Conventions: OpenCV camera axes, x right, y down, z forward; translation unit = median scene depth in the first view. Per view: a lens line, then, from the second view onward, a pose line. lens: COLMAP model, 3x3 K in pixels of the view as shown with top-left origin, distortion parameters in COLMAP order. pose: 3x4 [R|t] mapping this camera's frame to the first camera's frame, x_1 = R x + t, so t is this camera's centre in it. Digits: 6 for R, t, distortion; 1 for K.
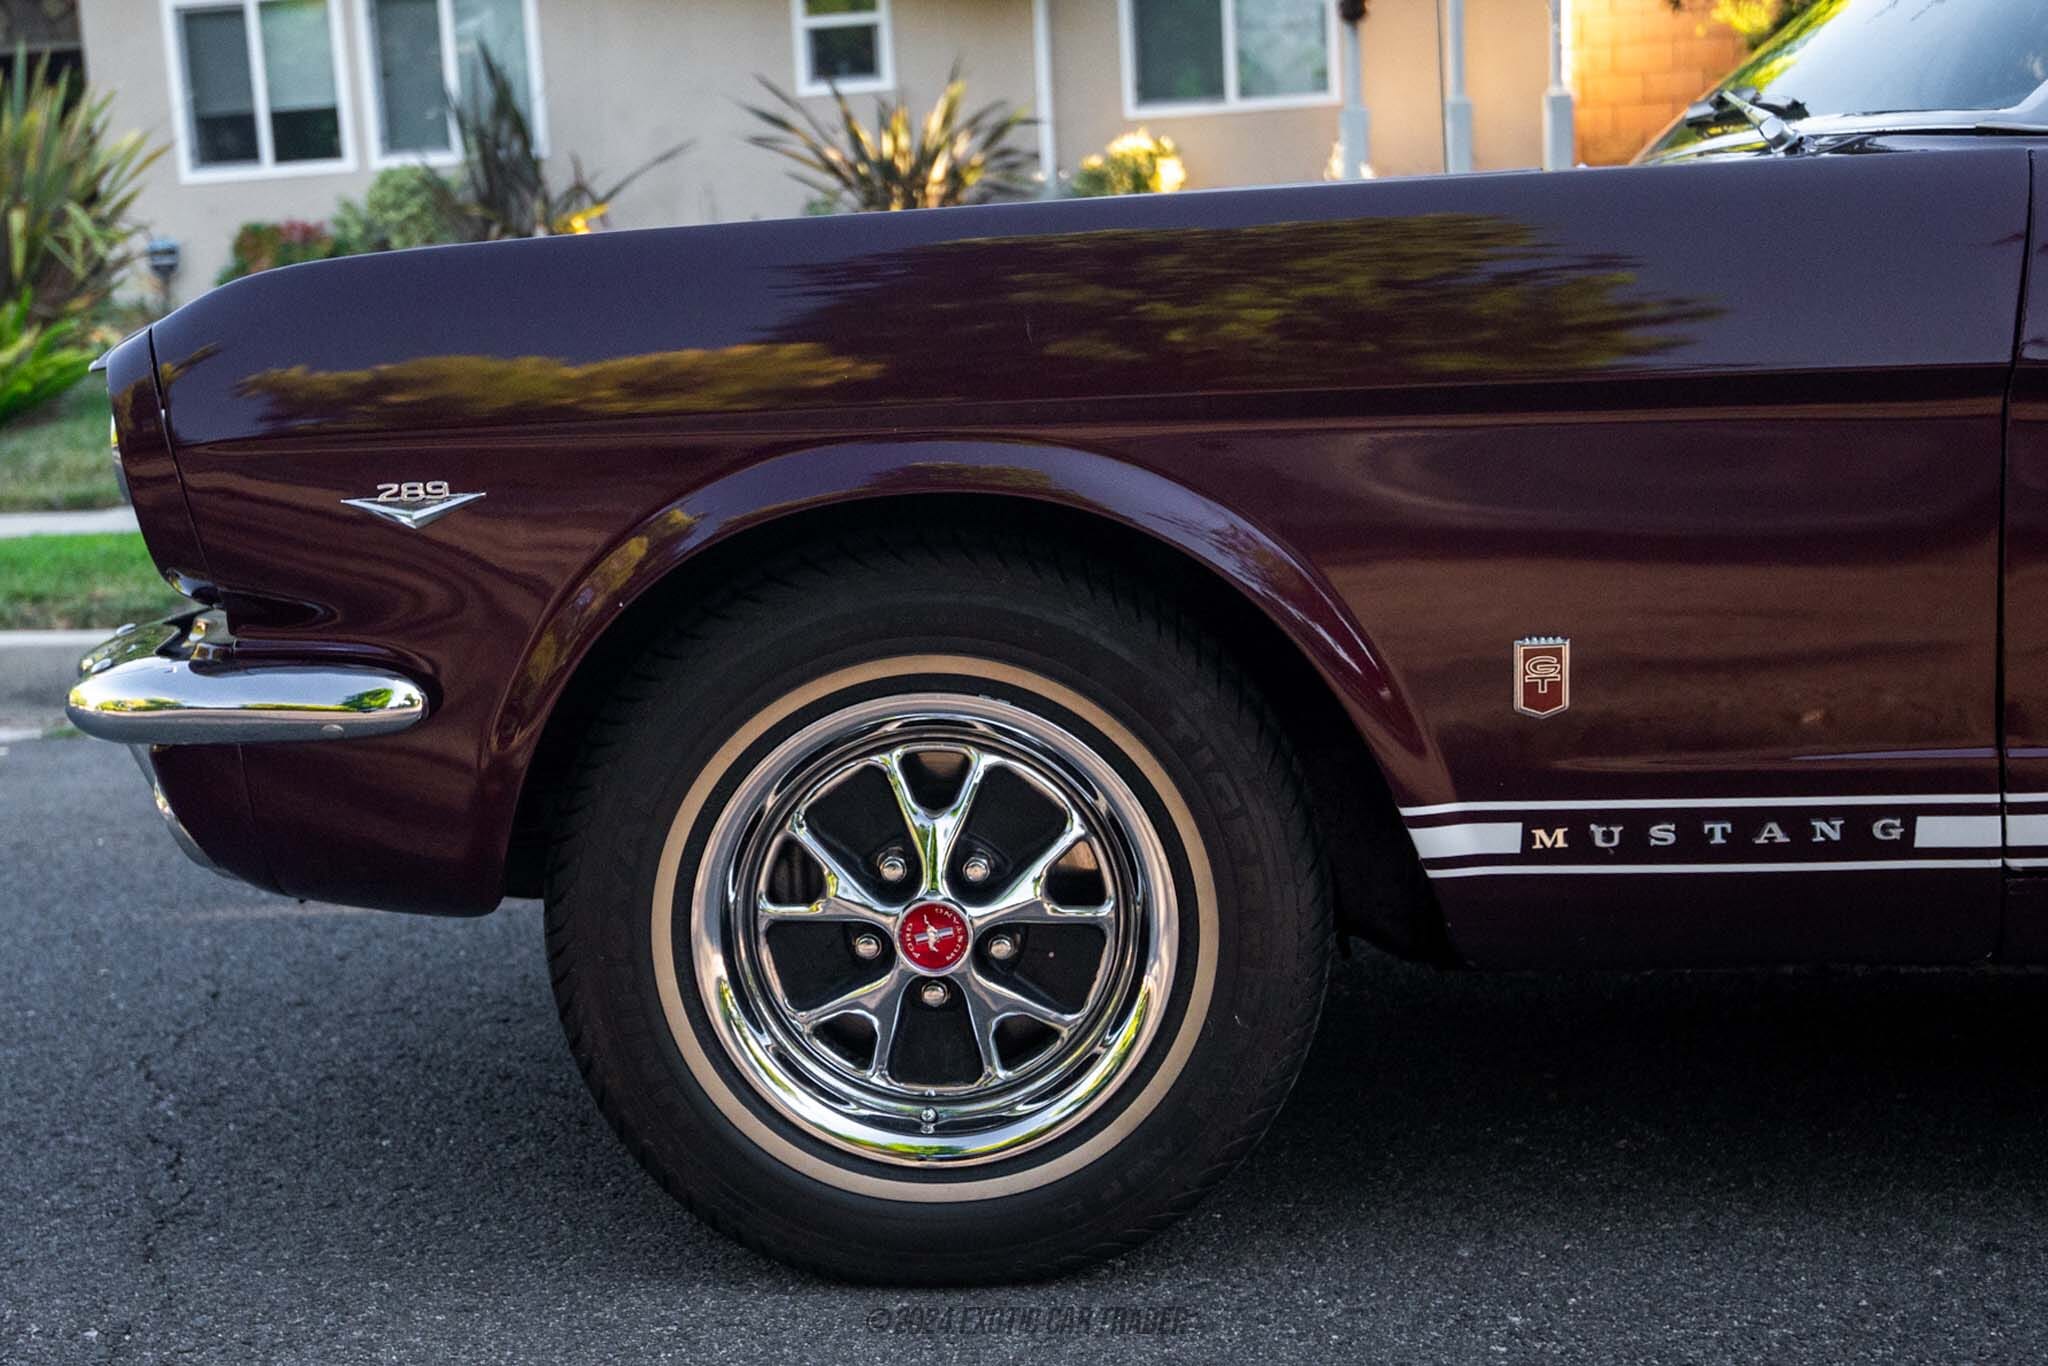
lens RADIAL K [[2554.3, 0, 1024.1], [0, 2554.3, 735.2], [0, 0, 1]] dist [0.017503, -0.026002]
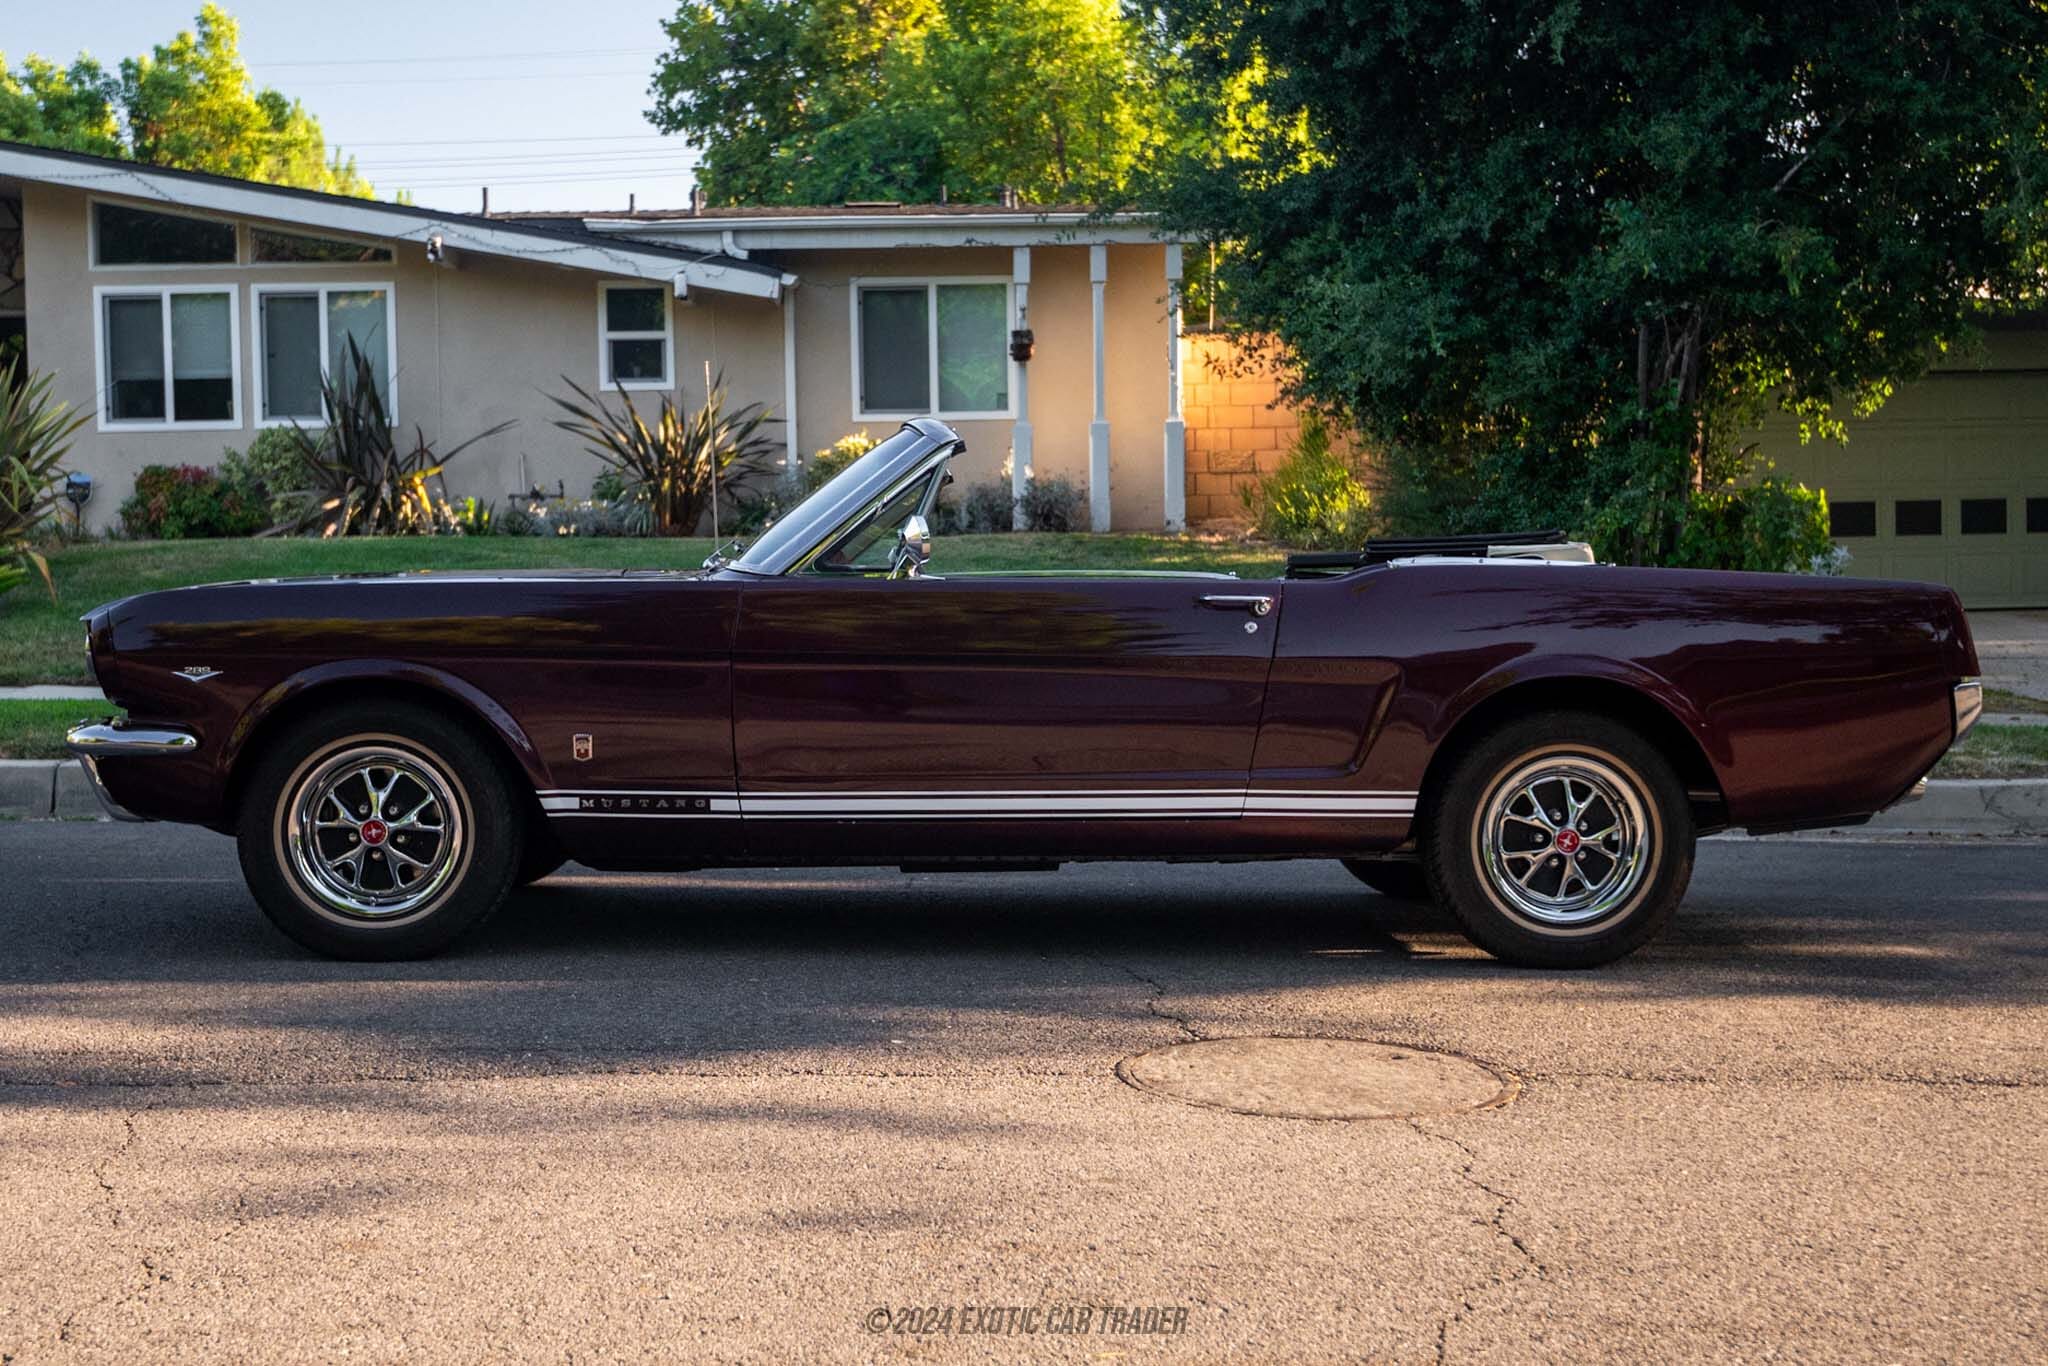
lens RADIAL K [[2256.3, 0, 1087.2], [0, 2256.3, 648.4], [0, 0, 1]] dist [-0.005882, -0.028755]
pose [[0.993353, 0.041906, 0.107210, 0.042564], [-0.028357, 0.991762, -0.124914, 0.014878], [-0.111562, 0.121043, 0.986358, -0.142831]]
